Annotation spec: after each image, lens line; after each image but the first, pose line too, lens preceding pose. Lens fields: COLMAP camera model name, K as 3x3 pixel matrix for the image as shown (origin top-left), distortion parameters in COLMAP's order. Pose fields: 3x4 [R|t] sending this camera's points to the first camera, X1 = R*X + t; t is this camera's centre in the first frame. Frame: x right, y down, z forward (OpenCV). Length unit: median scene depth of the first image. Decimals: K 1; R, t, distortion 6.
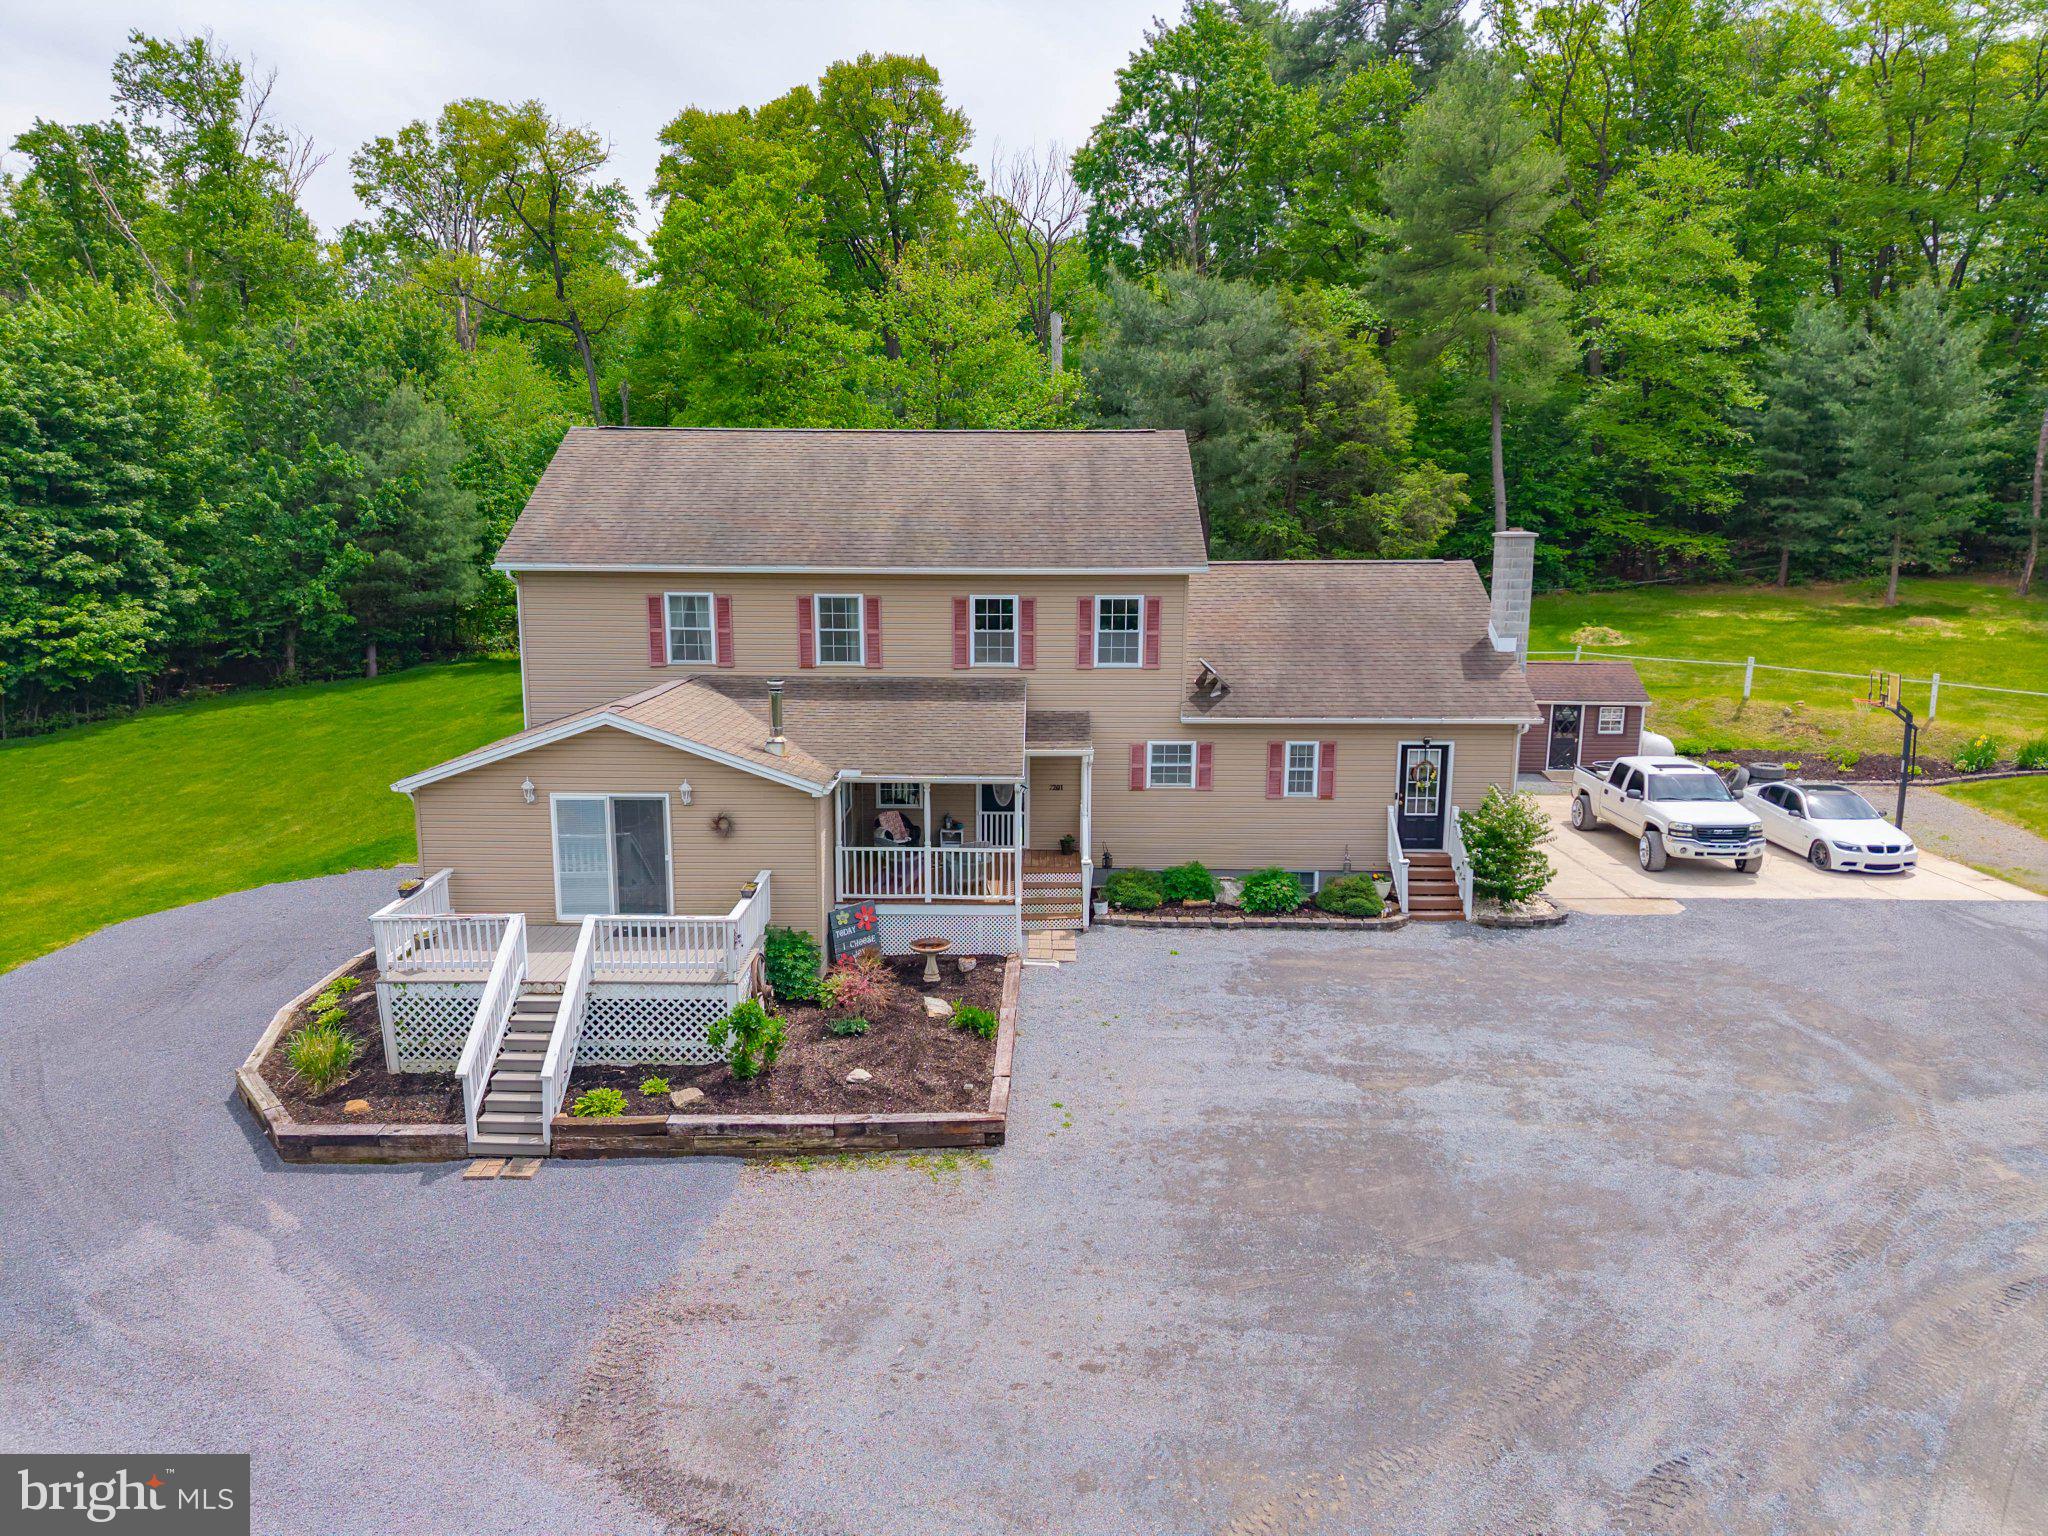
lens RADIAL K [[1374.3, 0, 1021.7], [0, 1374.3, 760.5], [0, 0, 1]] dist [0.023755, -0.021242]
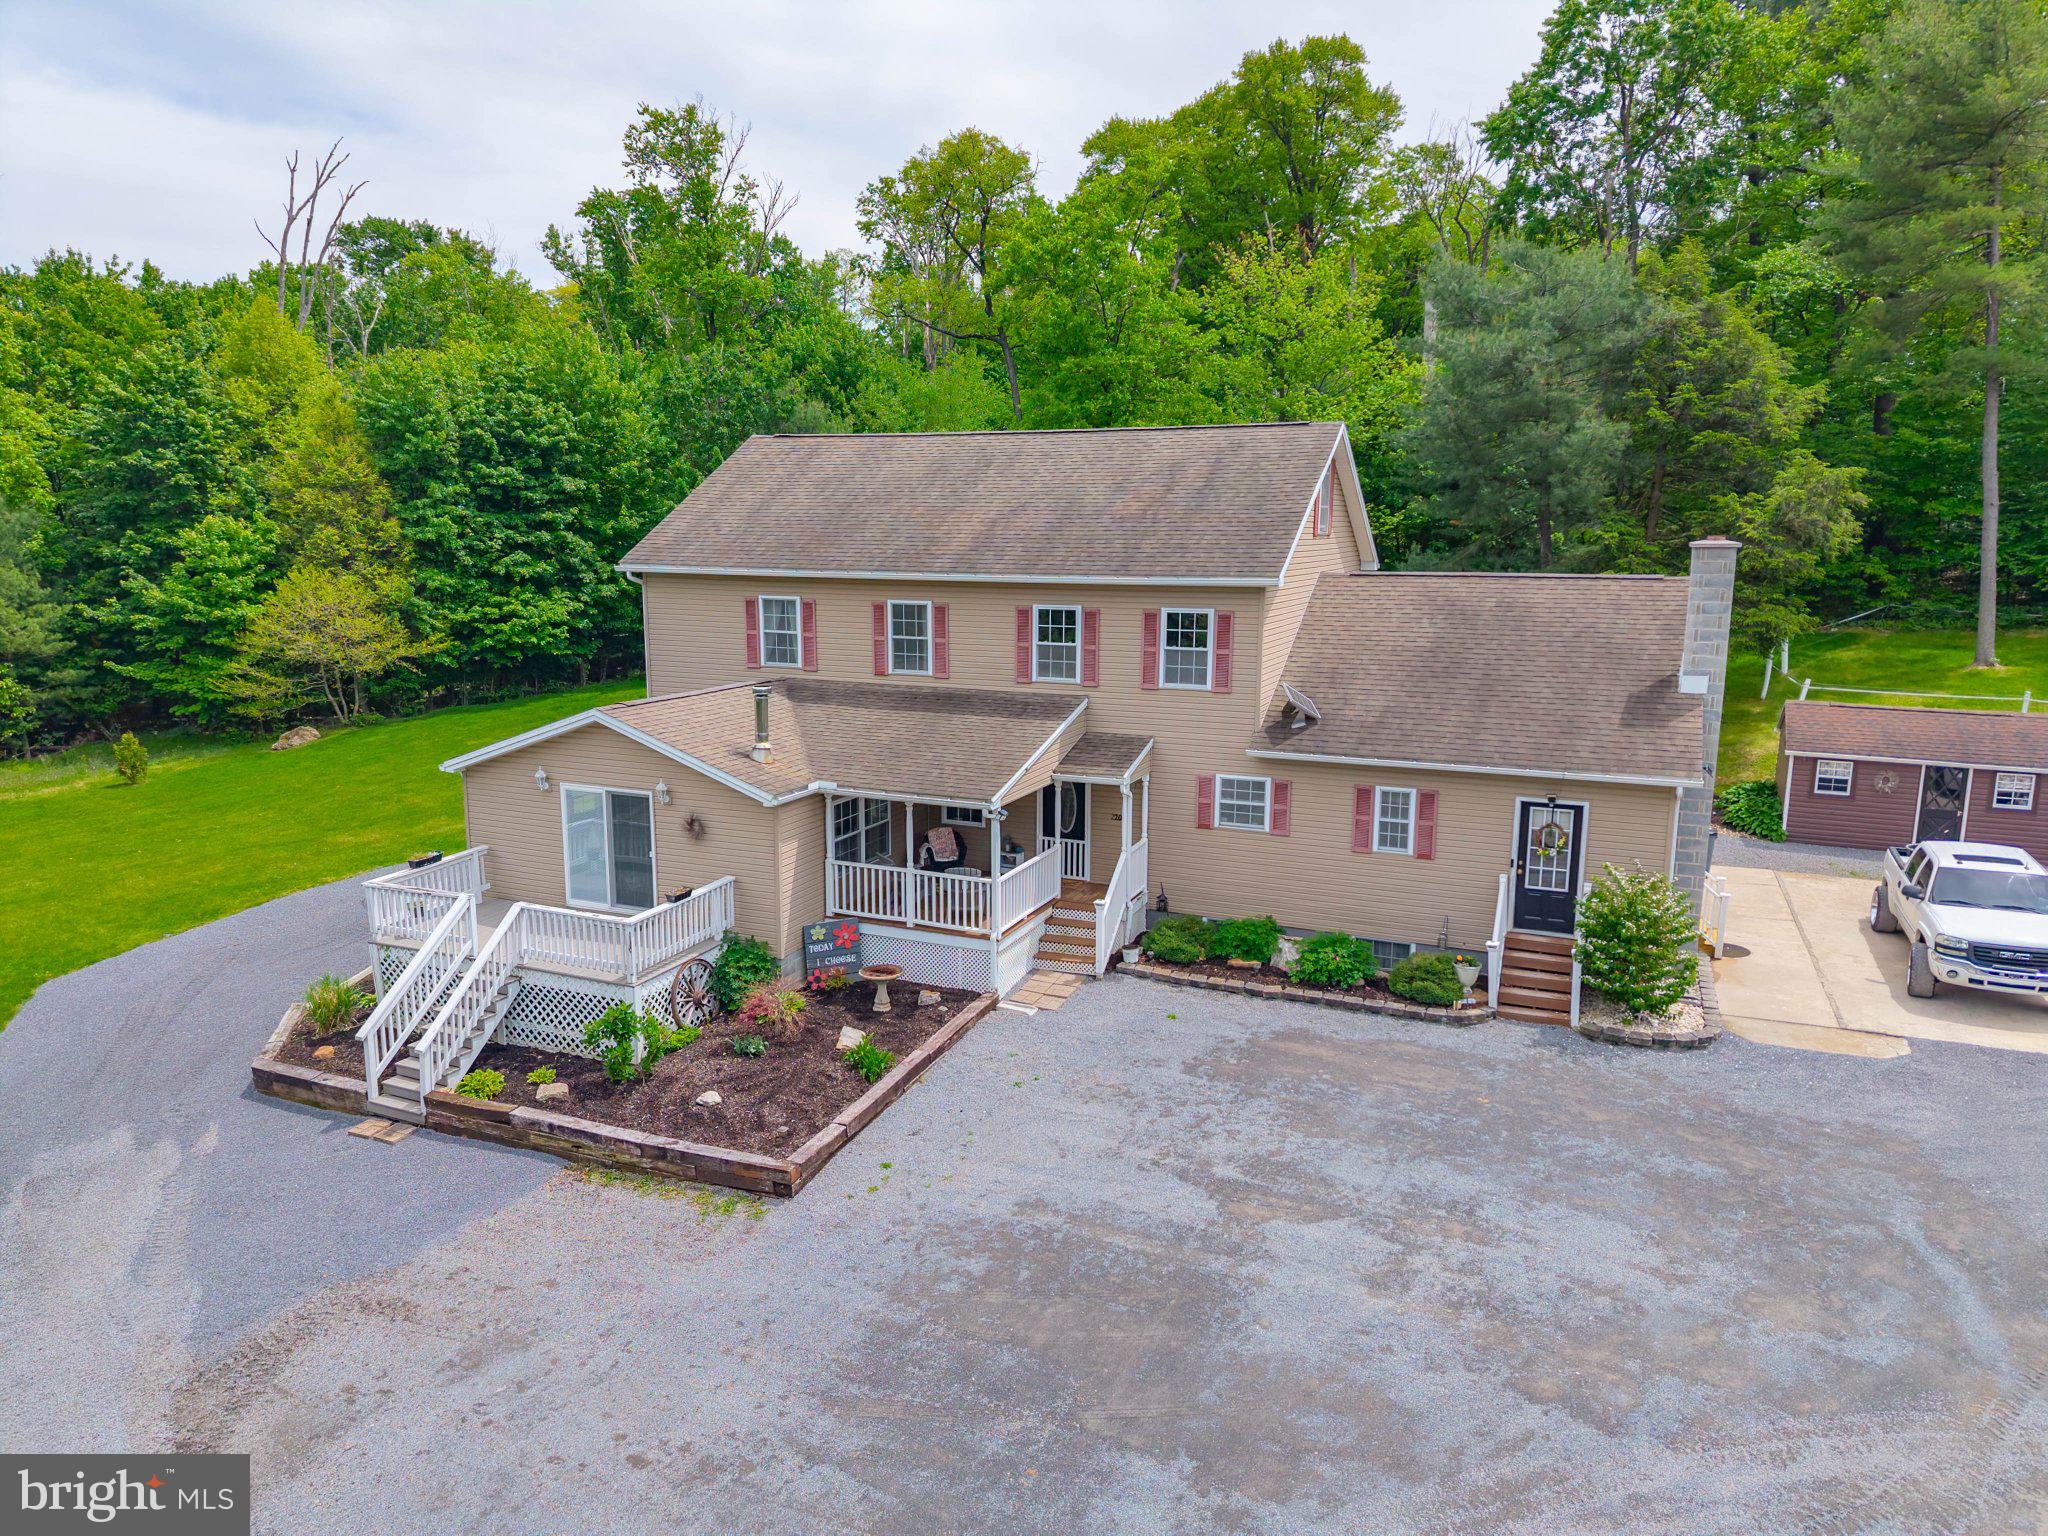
lens RADIAL K [[1374.3, 0, 1021.7], [0, 1374.3, 760.5], [0, 0, 1]] dist [0.023755, -0.021242]
pose [[0.921274, 0.067690, -0.382978, 0.319732], [-0.069190, 0.997555, 0.009874, -0.023287], [0.382710, 0.017402, 0.923705, 0.135610]]
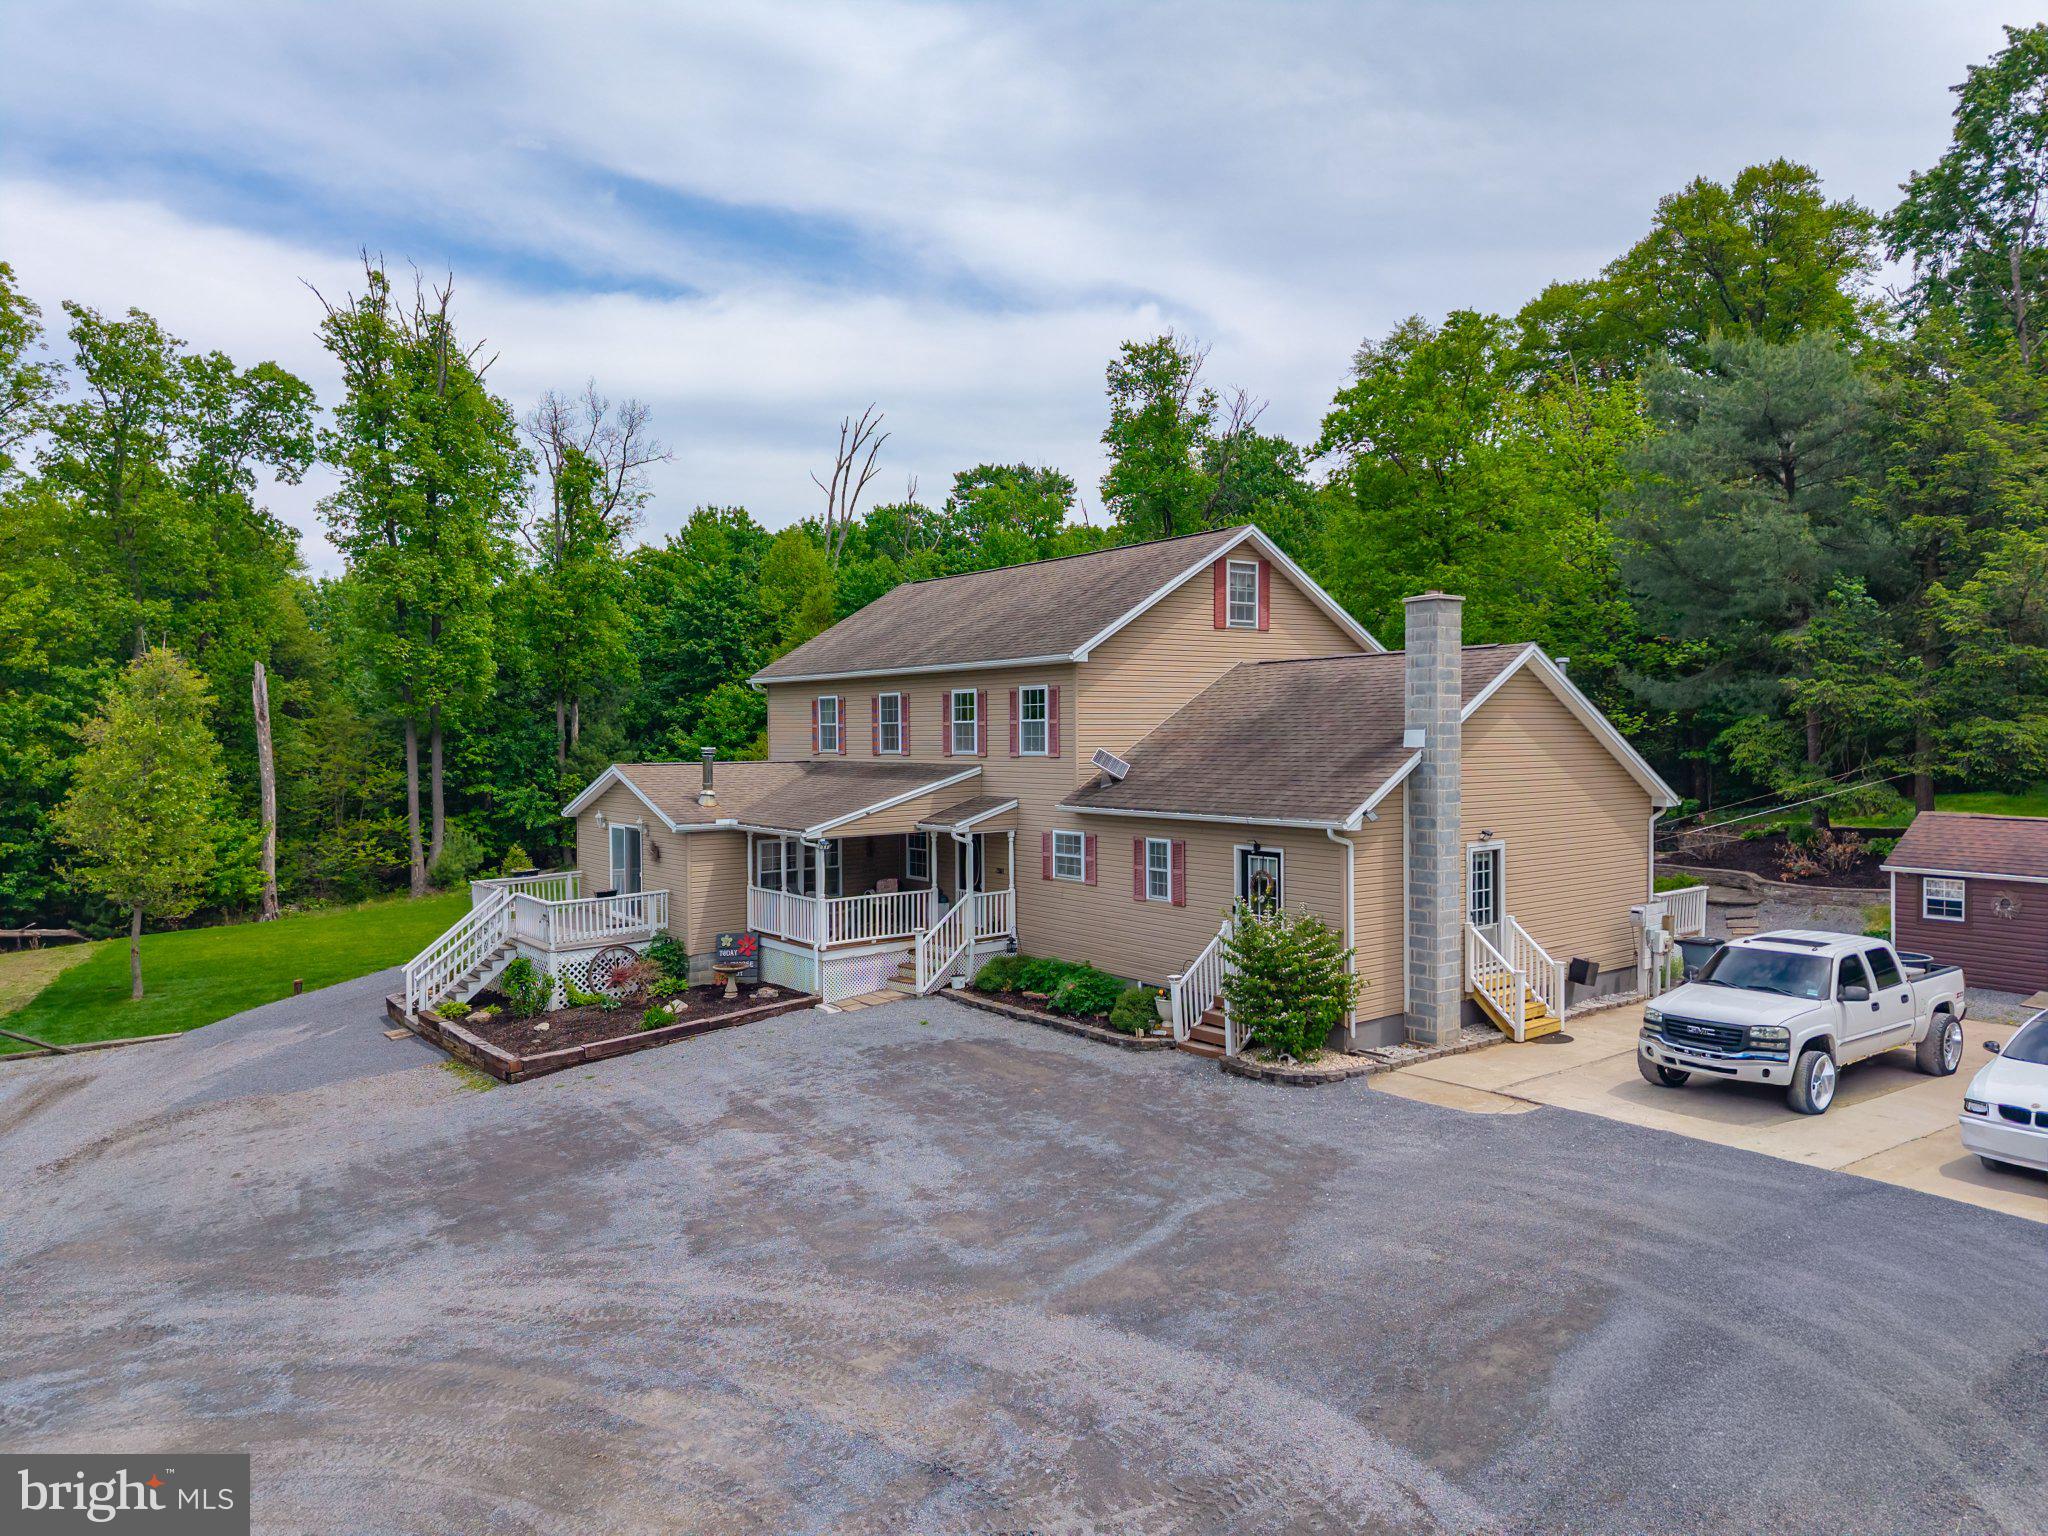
lens RADIAL K [[1374.3, 0, 1021.7], [0, 1374.3, 760.5], [0, 0, 1]] dist [0.023755, -0.021242]
pose [[0.614334, 0.008563, -0.789000, 0.873549], [-0.126951, 0.987987, -0.088124, 0.026580], [0.778767, 0.154302, 0.608041, 0.377191]]
